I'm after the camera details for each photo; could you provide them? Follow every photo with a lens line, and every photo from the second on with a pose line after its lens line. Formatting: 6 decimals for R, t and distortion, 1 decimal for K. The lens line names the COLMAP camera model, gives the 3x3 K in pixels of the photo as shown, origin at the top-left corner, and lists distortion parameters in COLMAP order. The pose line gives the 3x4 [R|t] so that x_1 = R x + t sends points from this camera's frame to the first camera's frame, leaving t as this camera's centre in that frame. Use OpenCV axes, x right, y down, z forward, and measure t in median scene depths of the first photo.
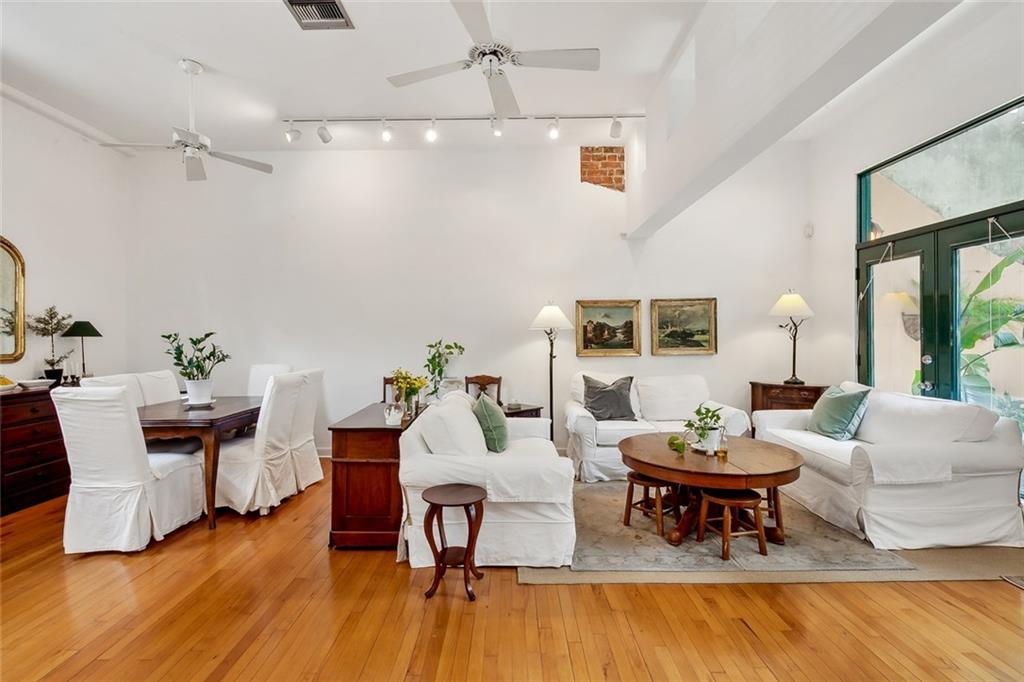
lens RADIAL K [[496.3, 0, 506.2], [0, 496.3, 338.8], [0, 0, 1]] dist [0.001180, -0.000793]
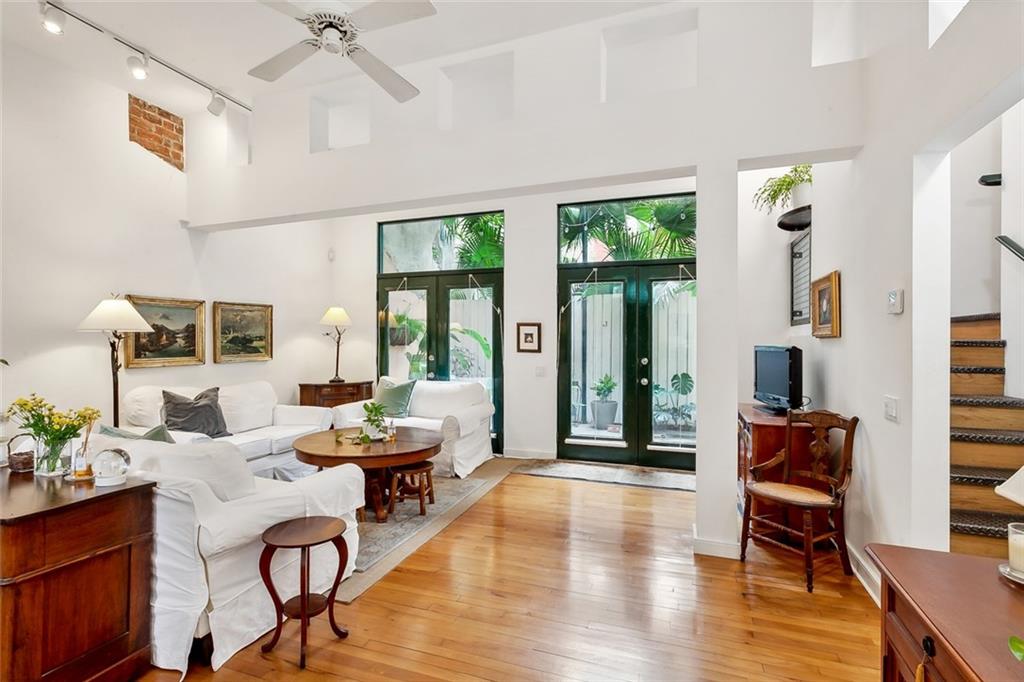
lens RADIAL K [[496.3, 0, 506.3], [0, 496.3, 340.8], [0, 0, 1]] dist [0.001180, -0.000793]
pose [[0.321557, 0.007468, 0.946861, -0.471045], [0.004549, 0.999945, -0.009431, 0.004072], [-0.946879, 0.007339, 0.321505, 0.251181]]
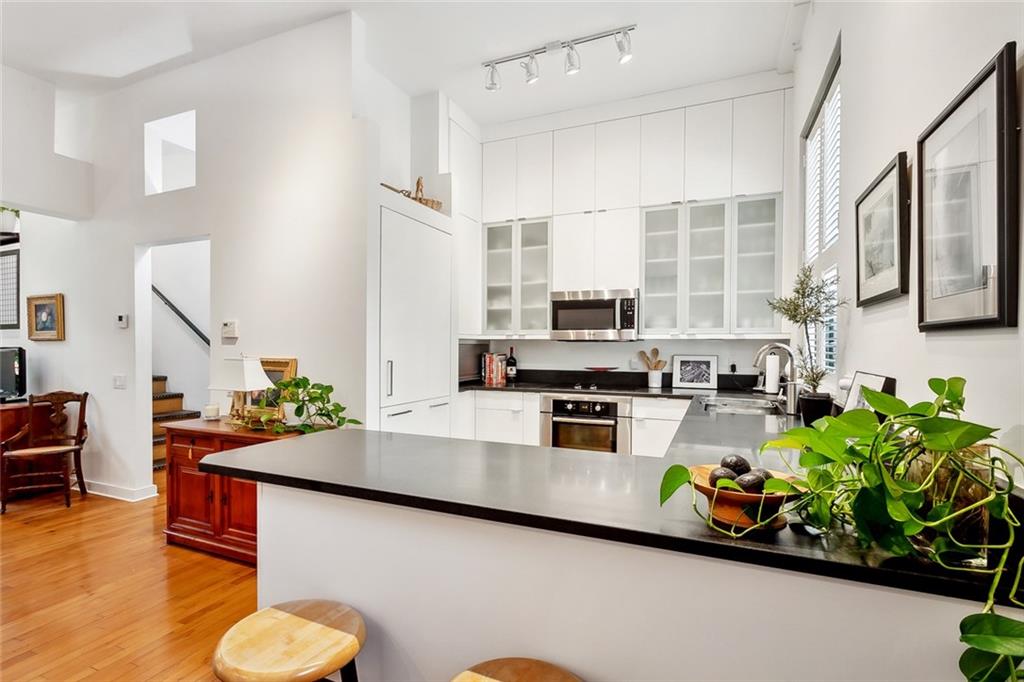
lens RADIAL K [[496.3, 0, 512.5], [0, 496.3, 349.0], [0, 0, 1]] dist [0.001180, -0.000793]
pose [[-0.928058, 0.002280, 0.372429, -0.882270], [0.007807, 0.999881, 0.013331, 0.005494], [-0.372354, 0.015279, -0.927965, 0.636273]]
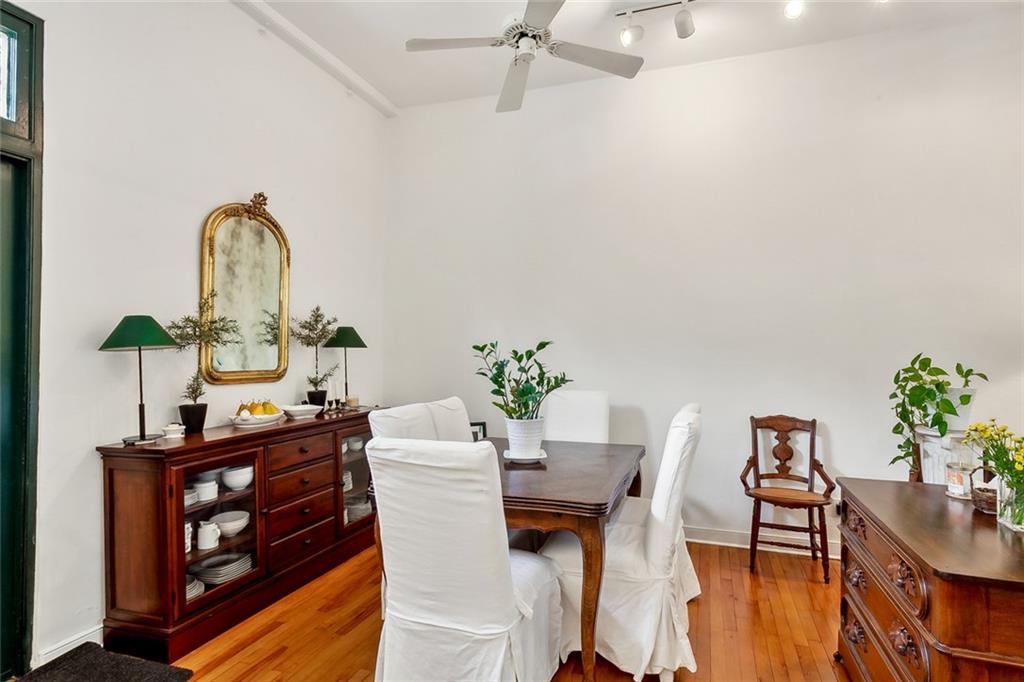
lens RADIAL K [[542.6, 0, 509.2], [0, 542.6, 340.9], [0, 0, 1]] dist [0.006363, -0.001787]
pose [[0.949628, 0.002231, -0.313370, -0.388982], [-0.009518, 0.999719, -0.021727, 0.001374], [0.313233, 0.023615, 0.949383, 0.319287]]
